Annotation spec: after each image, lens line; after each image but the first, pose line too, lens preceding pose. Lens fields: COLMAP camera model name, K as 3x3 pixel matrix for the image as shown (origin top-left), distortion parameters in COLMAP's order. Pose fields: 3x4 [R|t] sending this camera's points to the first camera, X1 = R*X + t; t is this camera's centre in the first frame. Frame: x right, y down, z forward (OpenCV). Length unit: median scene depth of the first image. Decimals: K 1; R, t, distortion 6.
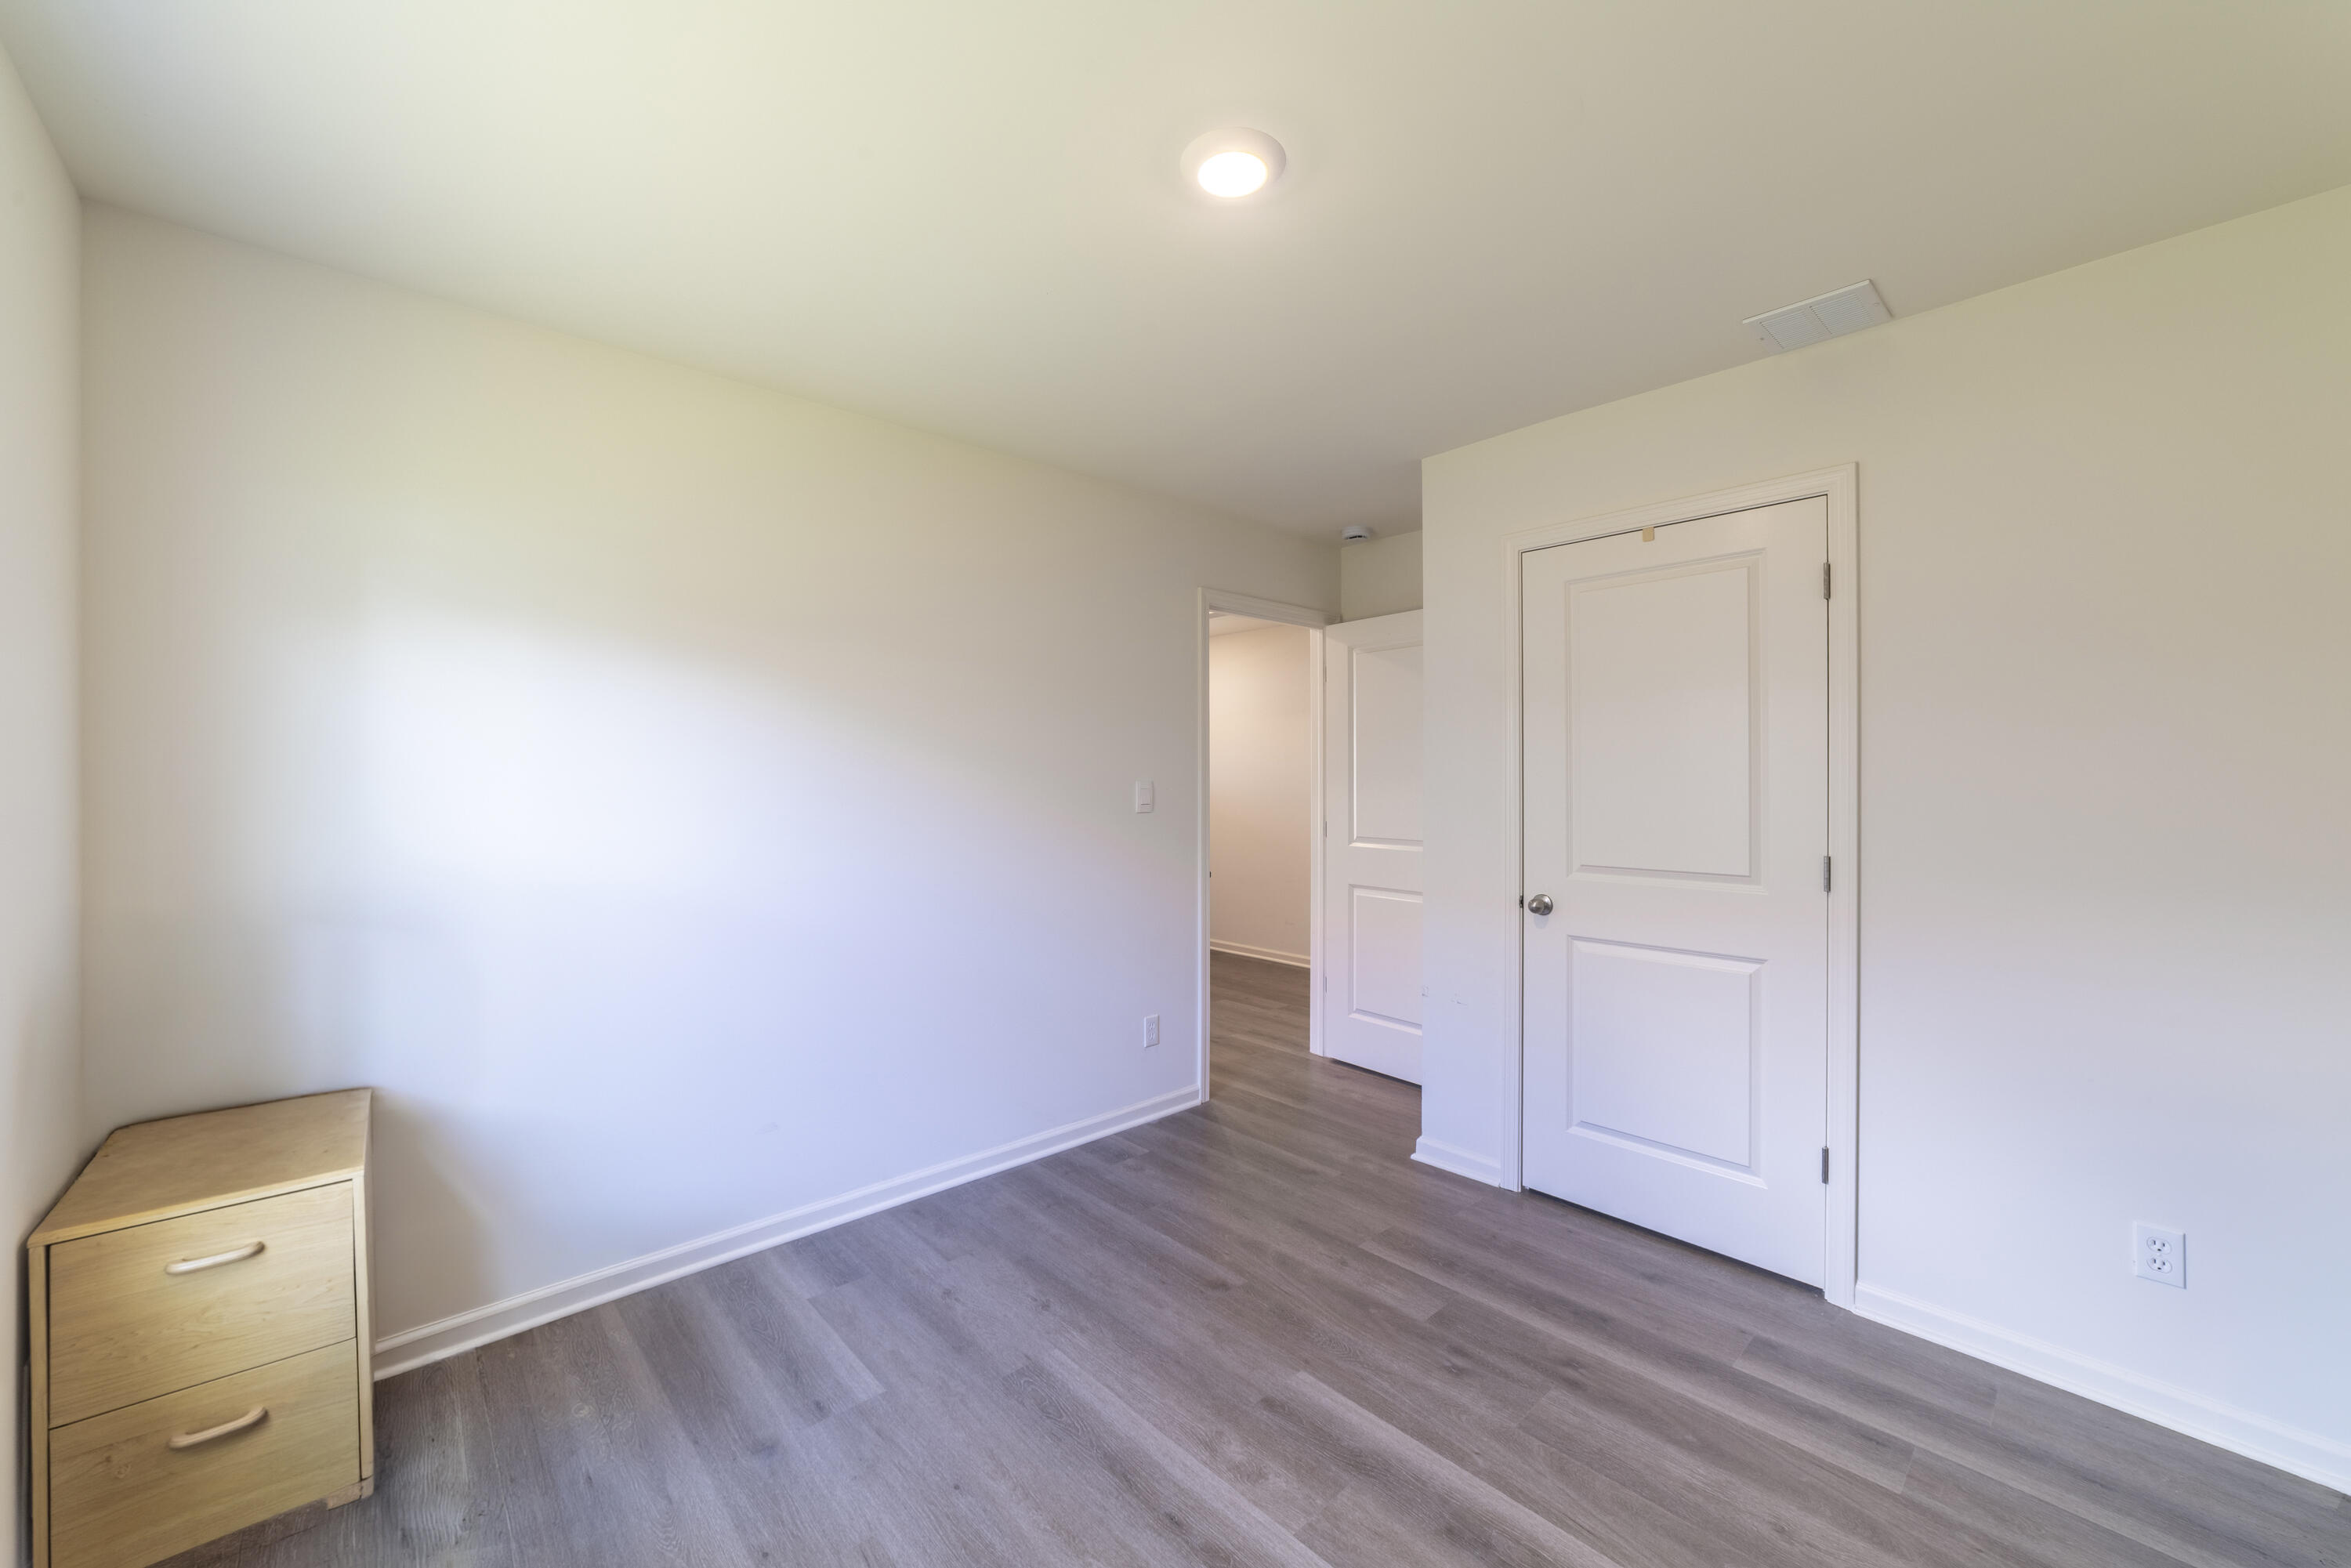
lens RADIAL K [[899.4, 0, 1164.4], [0, 899.4, 779.5], [0, 0, 1]] dist [-0.026223, 0.007989]
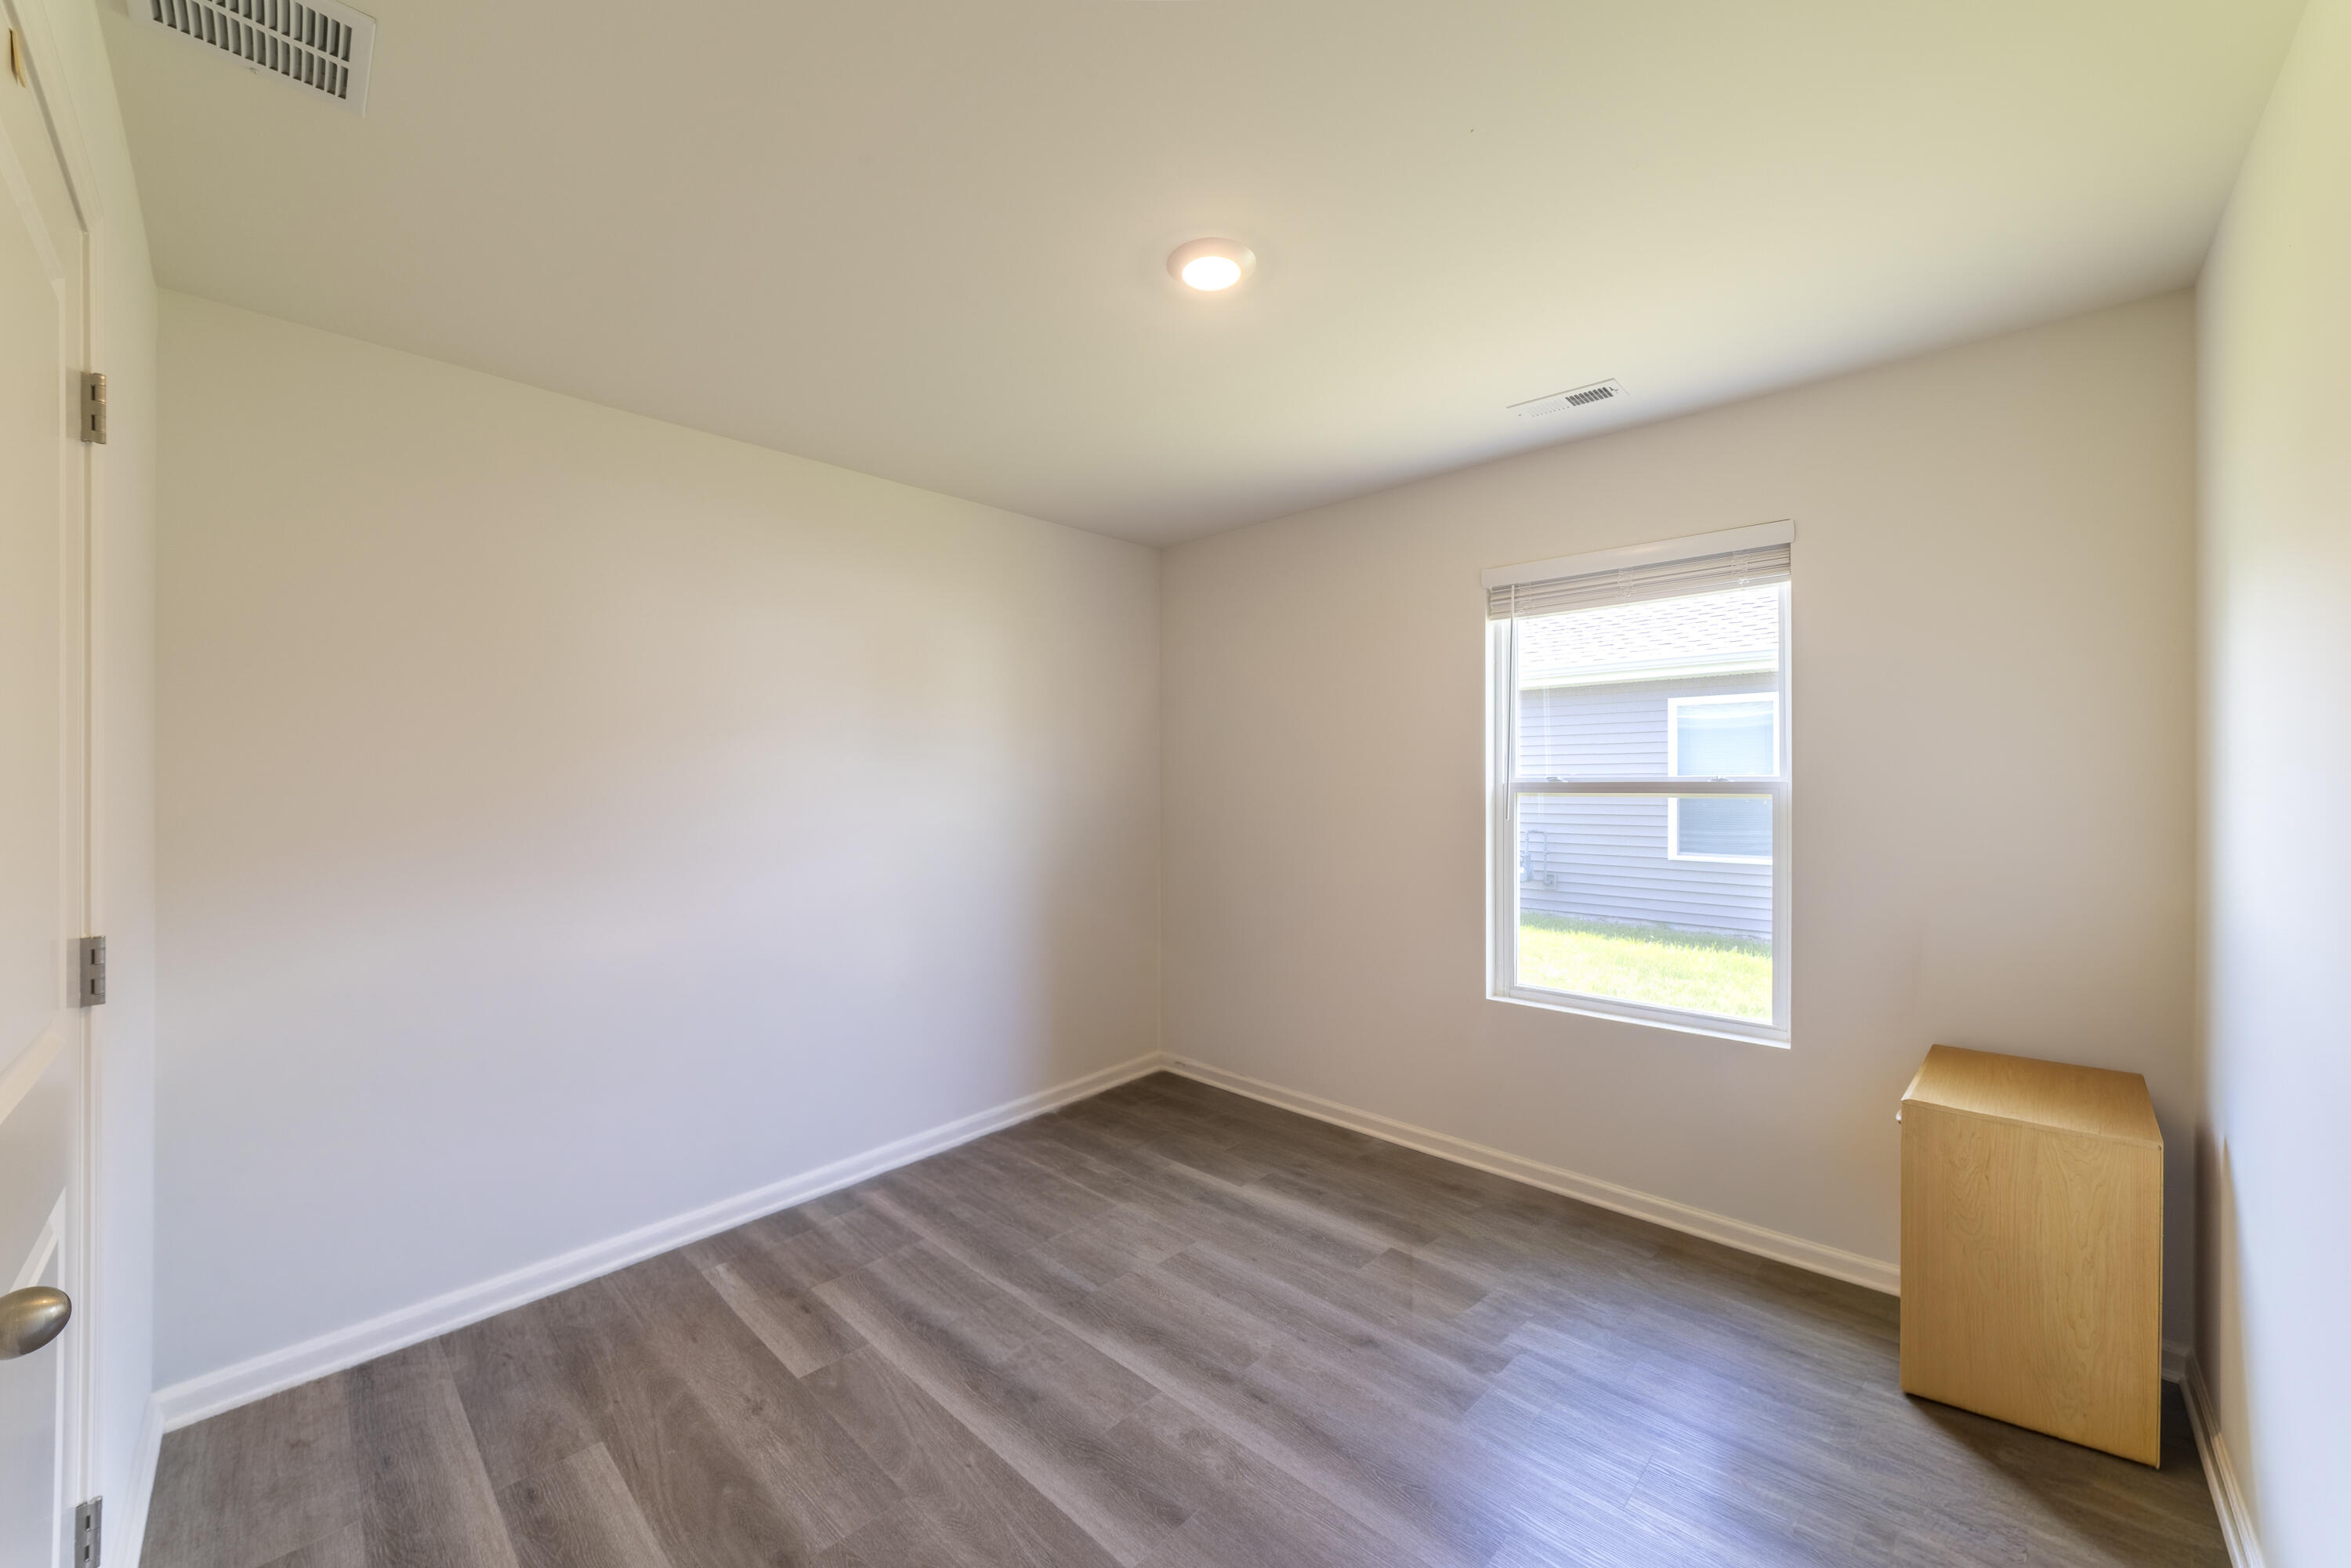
lens RADIAL K [[899.4, 0, 1164.4], [0, 899.4, 779.5], [0, 0, 1]] dist [-0.026223, 0.007989]
pose [[-0.997839, 0.002072, -0.065666, 0.182222], [0.001831, 0.999991, 0.003732, -0.010854], [0.065674, 0.003604, -0.997835, 1.844535]]
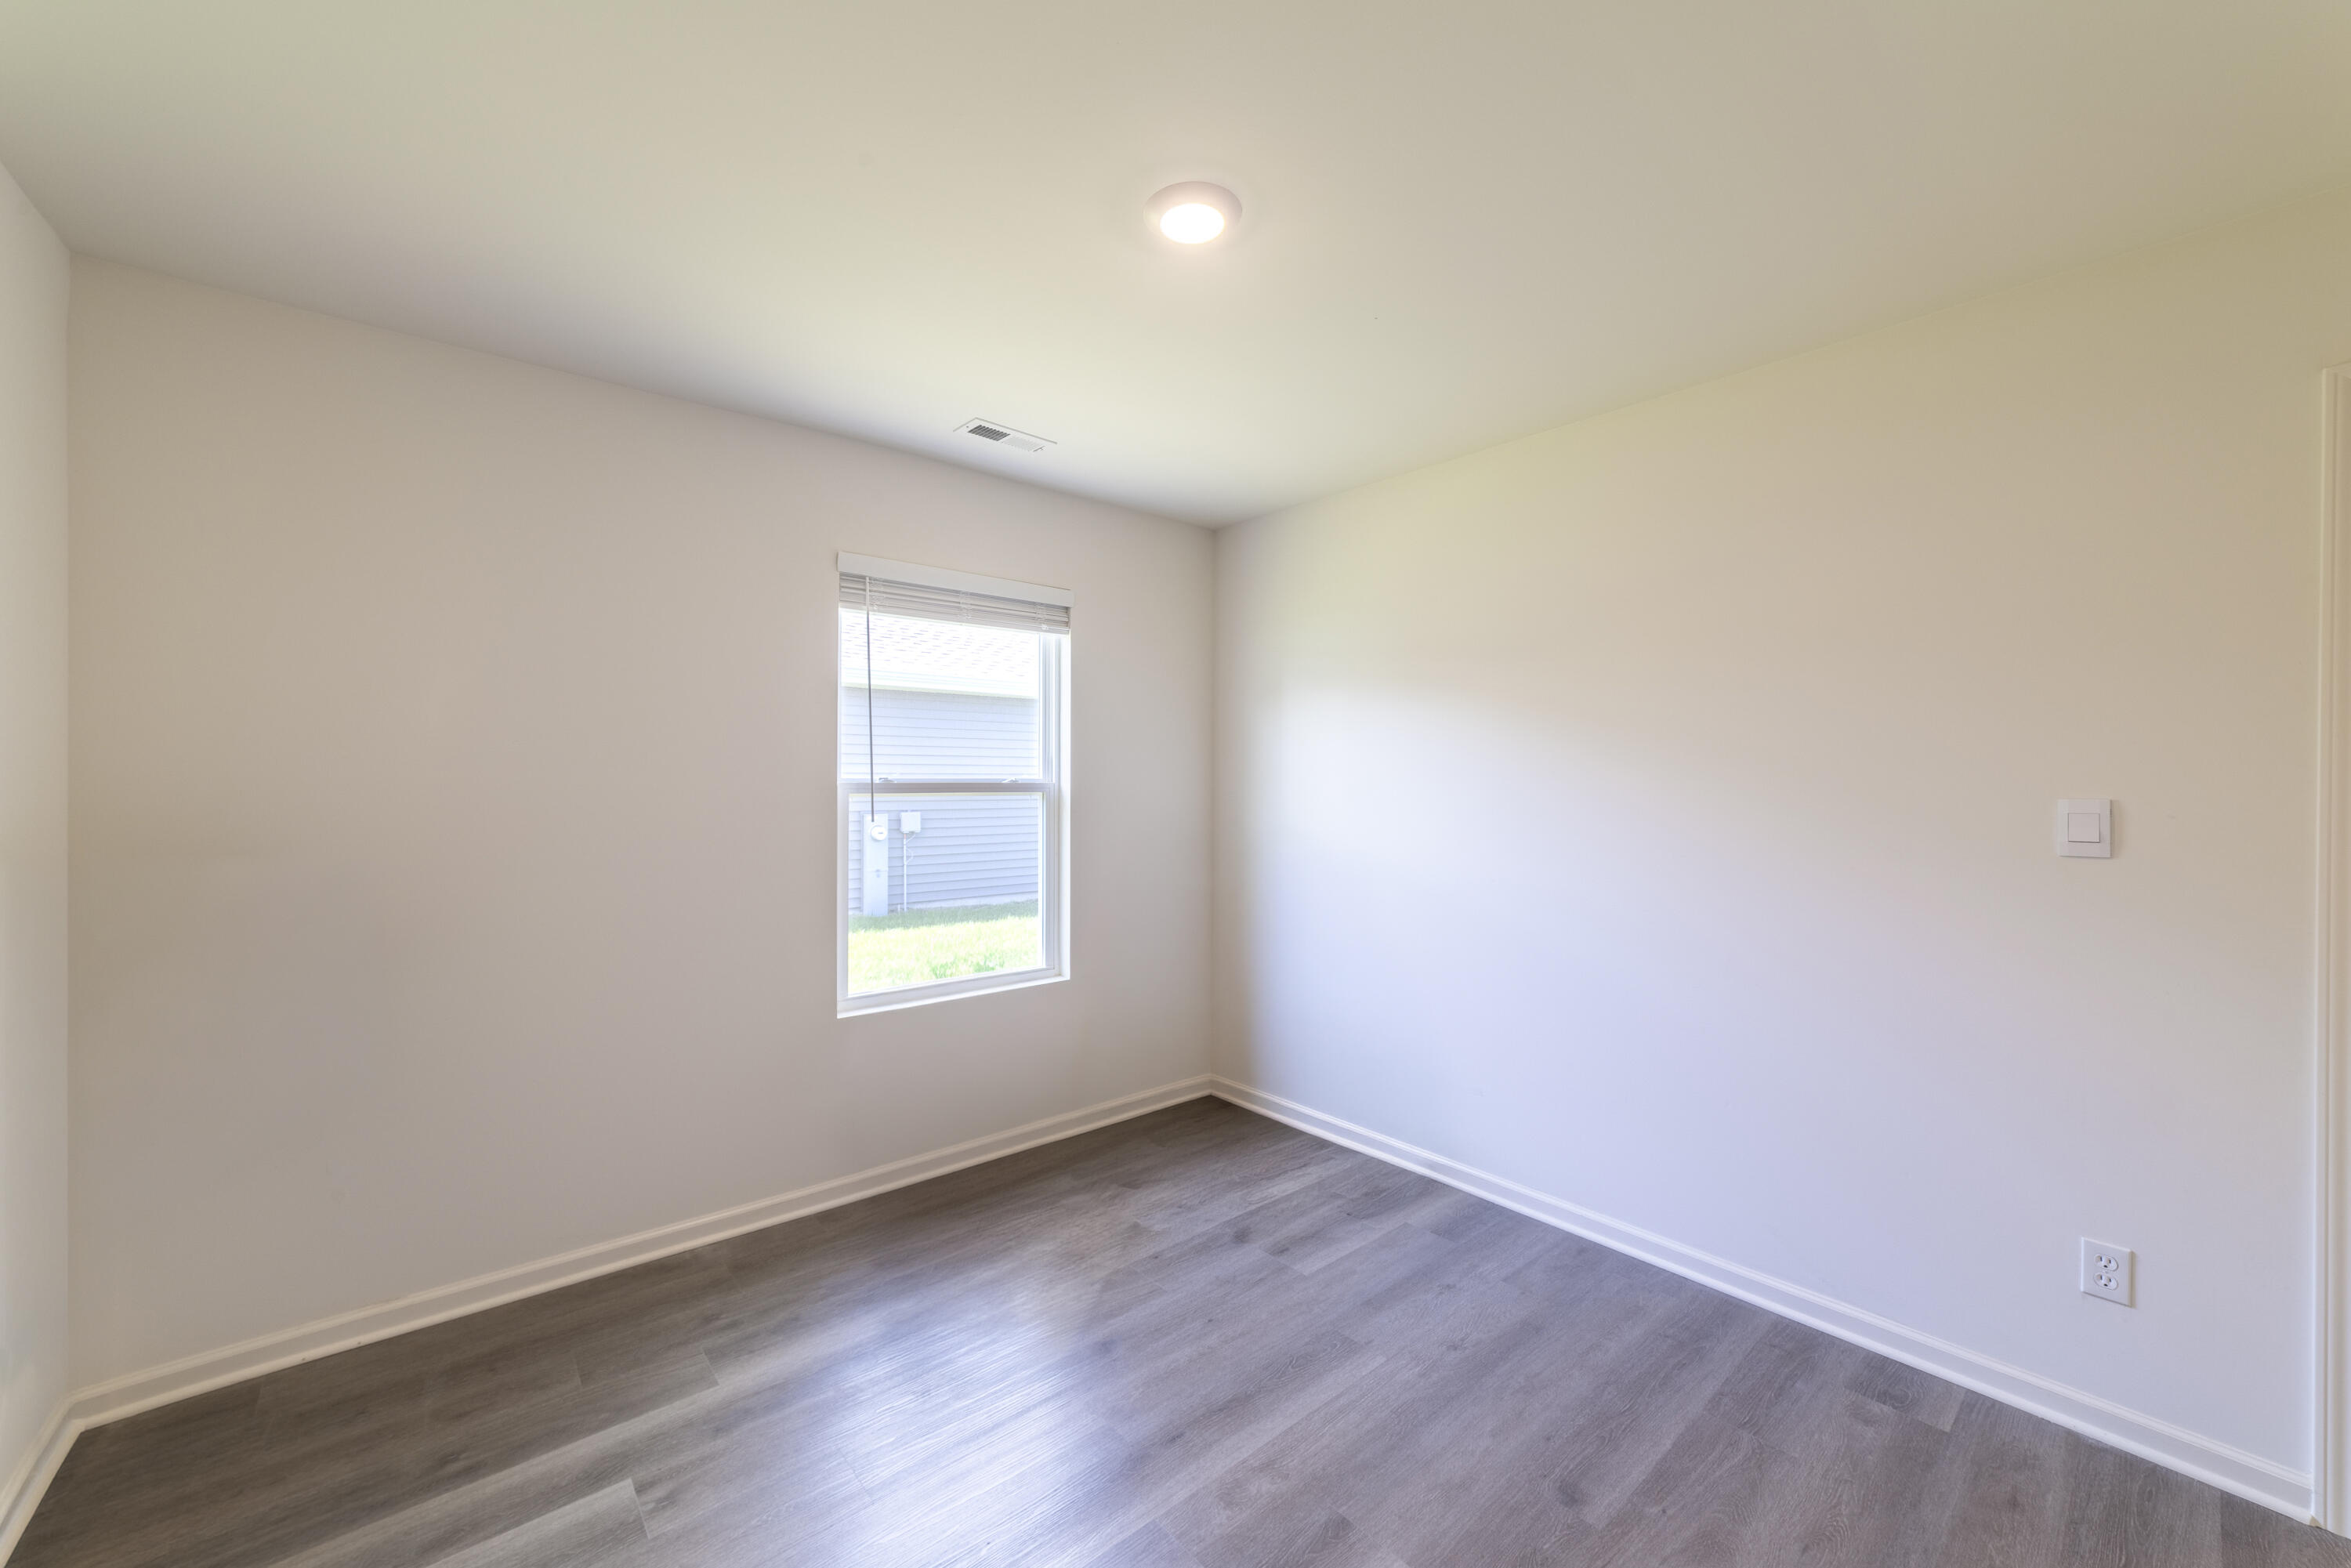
lens RADIAL K [[899.4, 0, 1164.4], [0, 899.4, 779.5], [0, 0, 1]] dist [-0.026223, 0.007989]
pose [[-0.035236, -0.001336, -0.999378, 0.967935], [-0.008272, 0.999965, -0.001045, -0.007331], [0.999345, 0.008230, -0.035246, 0.854849]]
